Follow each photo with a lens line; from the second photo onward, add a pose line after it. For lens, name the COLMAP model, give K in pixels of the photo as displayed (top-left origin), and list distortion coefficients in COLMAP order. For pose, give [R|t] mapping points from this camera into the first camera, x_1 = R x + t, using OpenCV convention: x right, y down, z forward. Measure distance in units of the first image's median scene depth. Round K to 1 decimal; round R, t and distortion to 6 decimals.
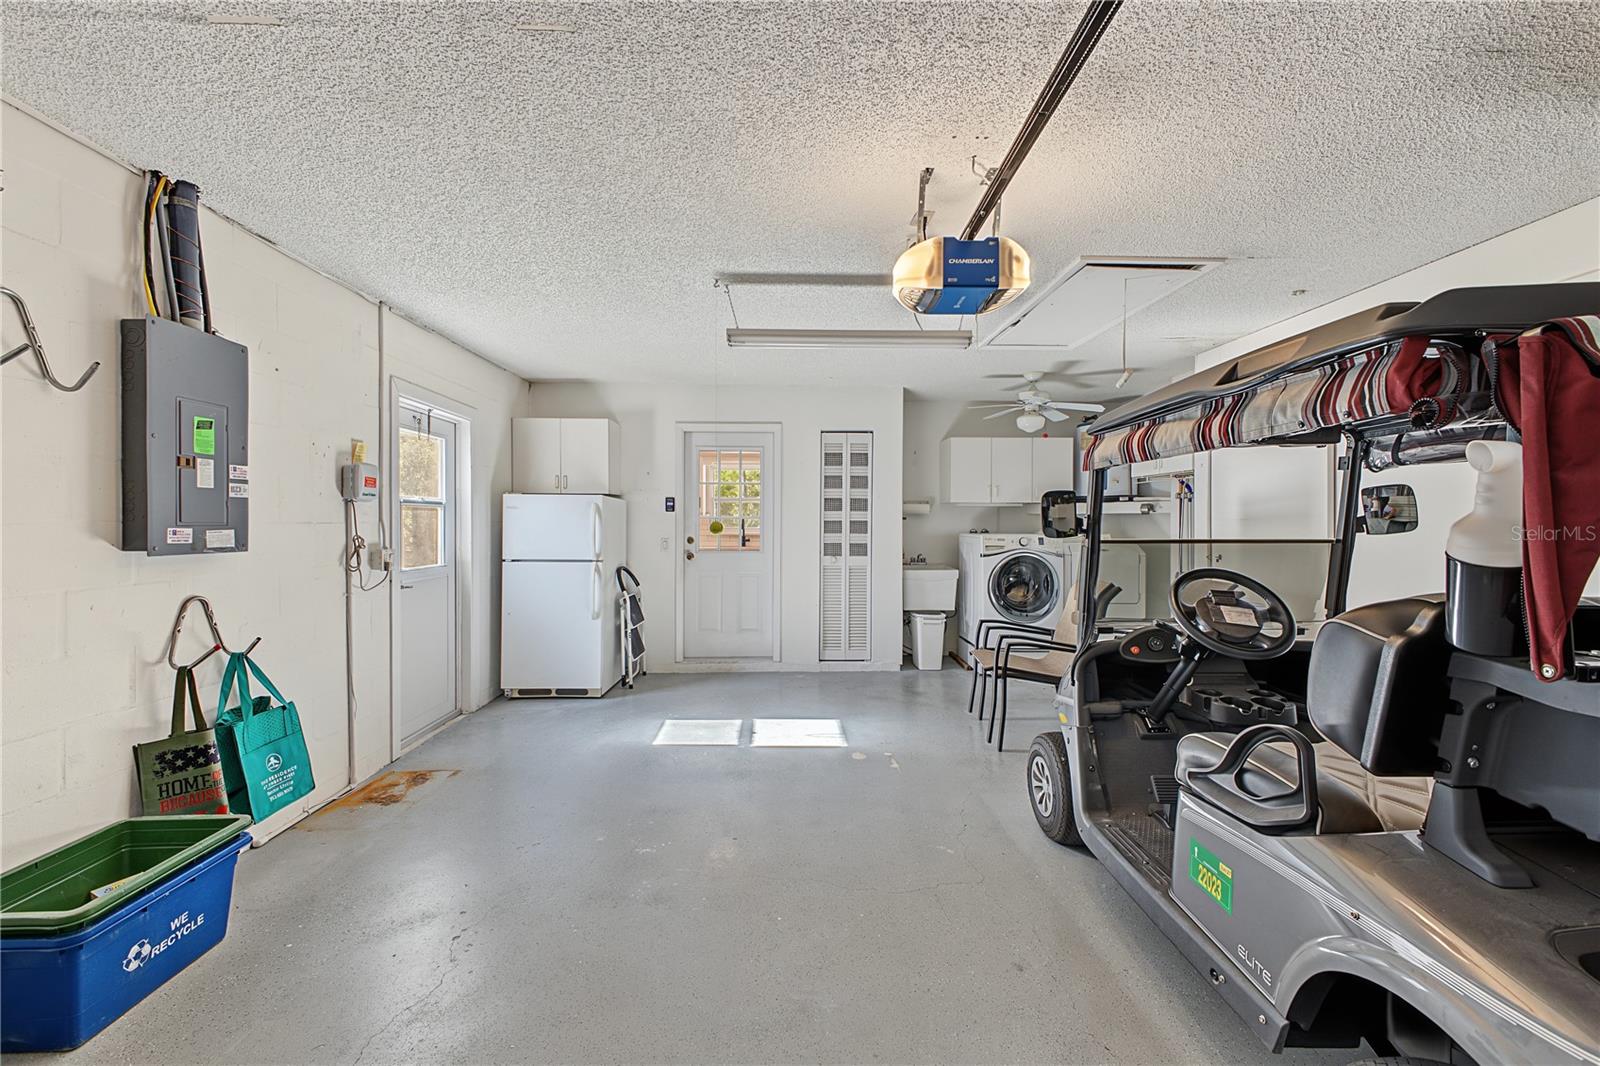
lens RADIAL K [[645.8, 0, 800.5], [0, 645.8, 528.5], [0, 0, 1]] dist [0.008868, -0.000410]
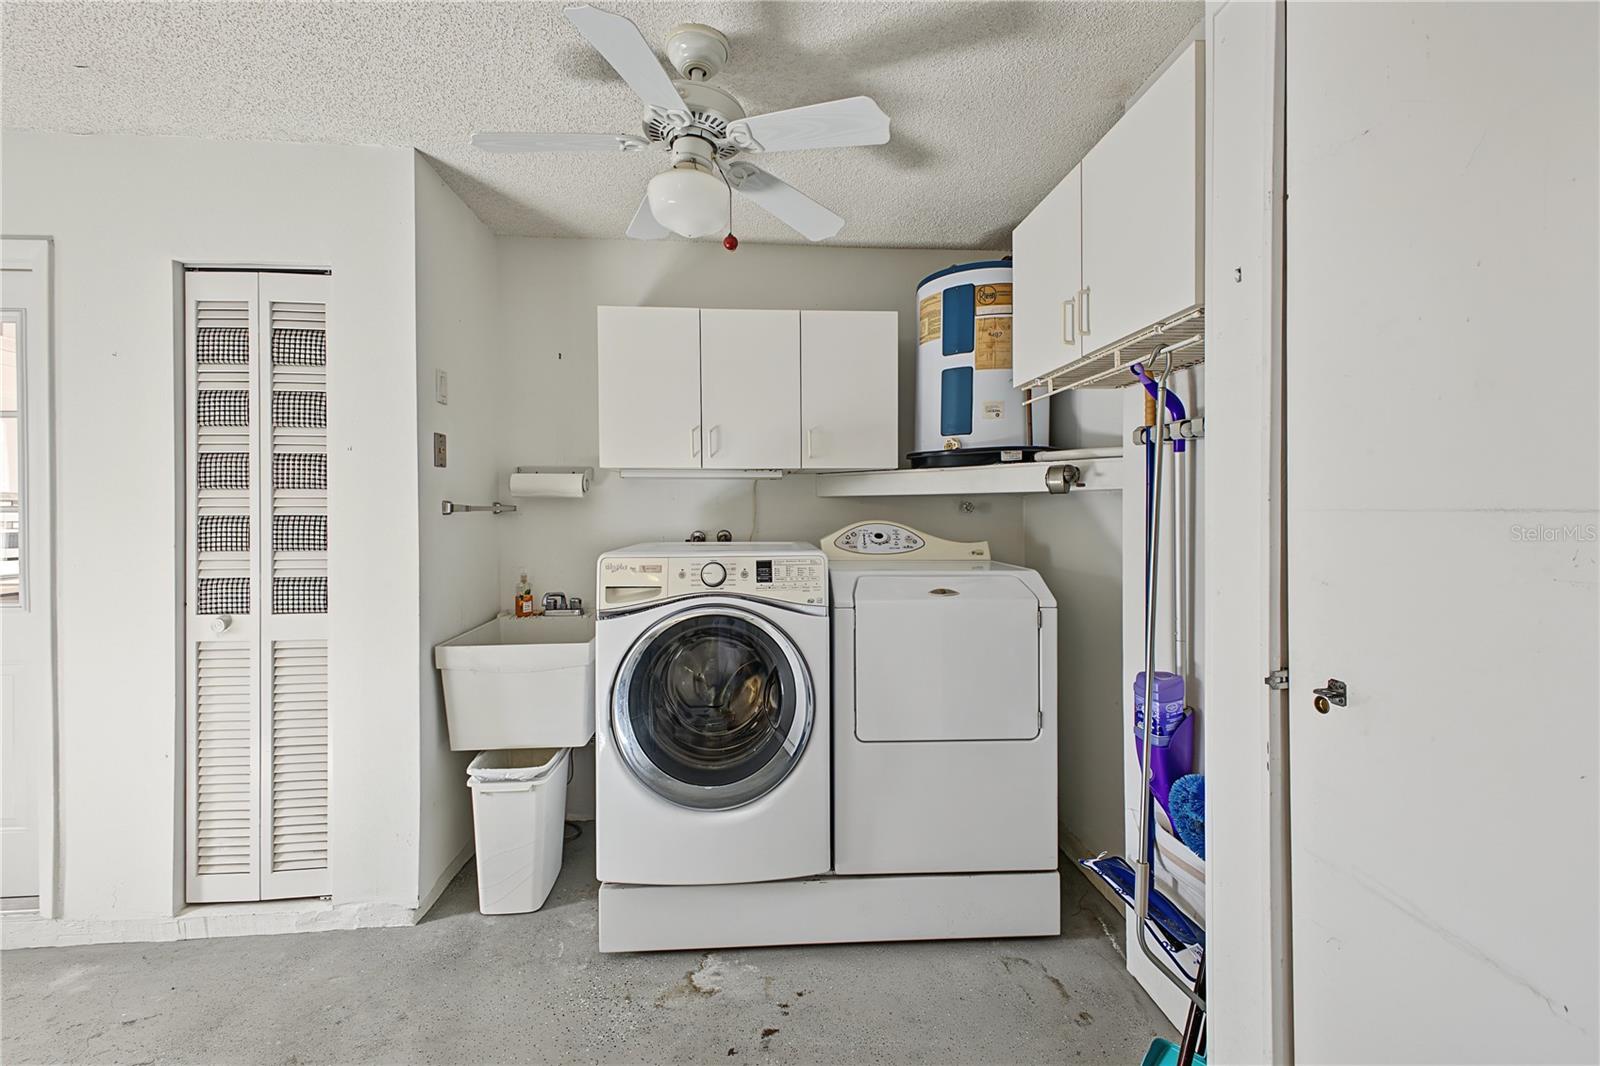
lens RADIAL K [[702.3, 0, 801.8], [0, 702.3, 514.1], [0, 0, 1]] dist [0.000997, -0.000148]
pose [[0.997949, -0.005075, 0.063810, 0.347995], [0.005455, 0.999968, -0.005780, -0.009008], [-0.063779, 0.006116, 0.997945, 0.588948]]
